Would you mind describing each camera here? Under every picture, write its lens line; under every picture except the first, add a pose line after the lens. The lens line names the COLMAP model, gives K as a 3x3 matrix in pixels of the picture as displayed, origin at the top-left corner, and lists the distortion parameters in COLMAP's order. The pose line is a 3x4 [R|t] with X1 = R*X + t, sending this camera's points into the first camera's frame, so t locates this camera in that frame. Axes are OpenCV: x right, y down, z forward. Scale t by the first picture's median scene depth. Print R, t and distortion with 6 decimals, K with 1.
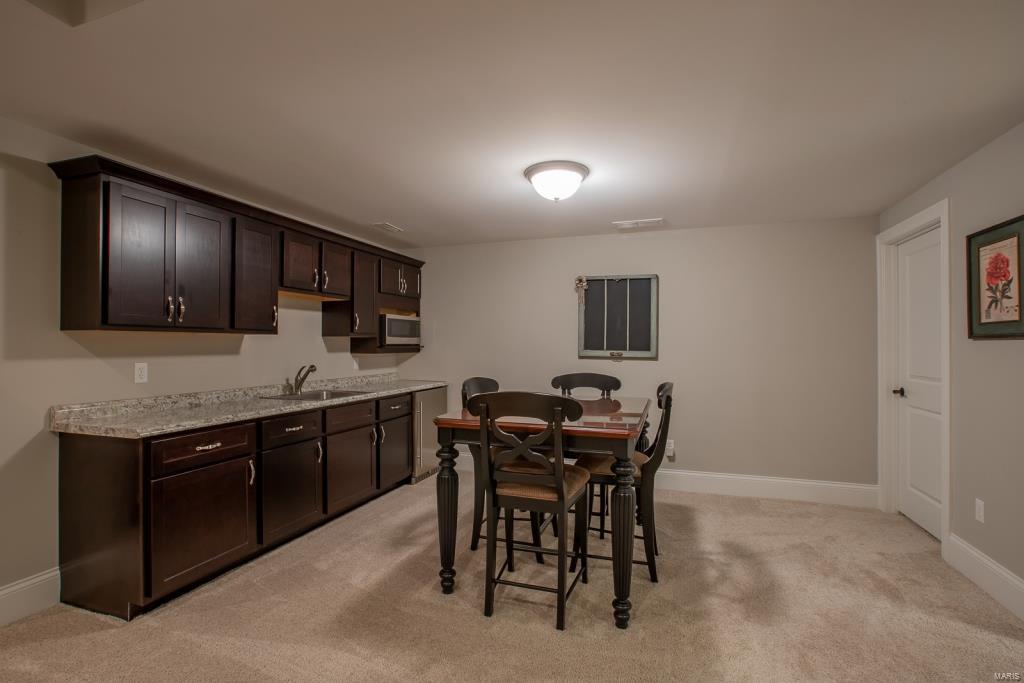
lens RADIAL K [[470.0, 0, 502.6], [0, 470.0, 344.1], [0, 0, 1]] dist [-0.034356, 0.013335]
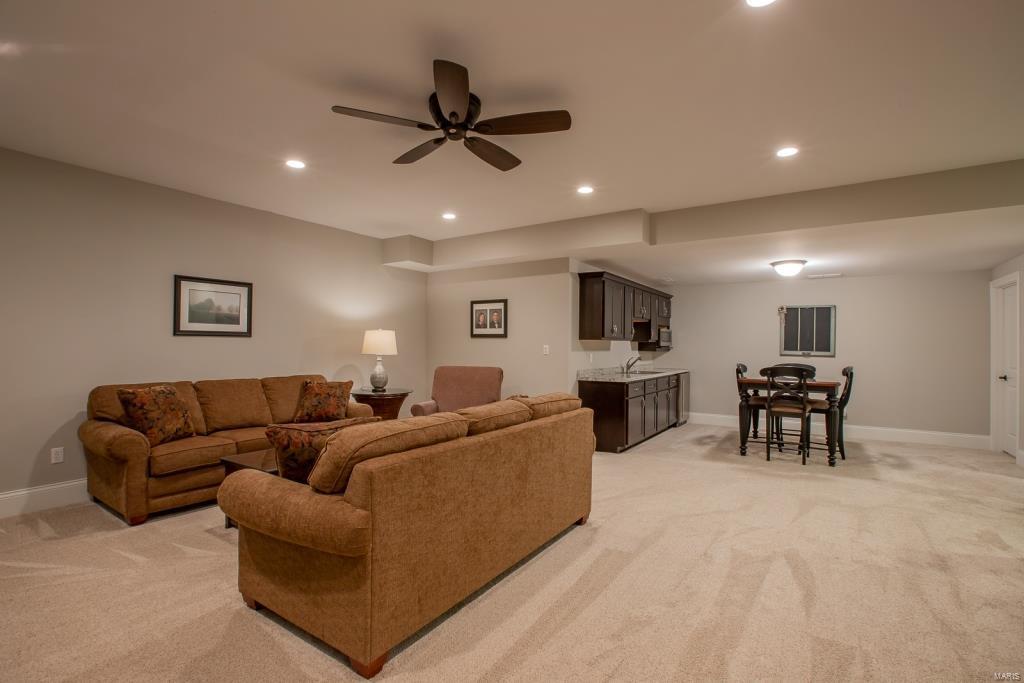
lens RADIAL K [[470.0, 0, 513.4], [0, 470.0, 341.4], [0, 0, 1]] dist [-0.034356, 0.013335]
pose [[0.973534, 0.006326, -0.228455, -0.396203], [-0.008287, 0.999937, -0.007626, -0.000090], [0.228392, 0.009317, 0.973525, -0.841351]]
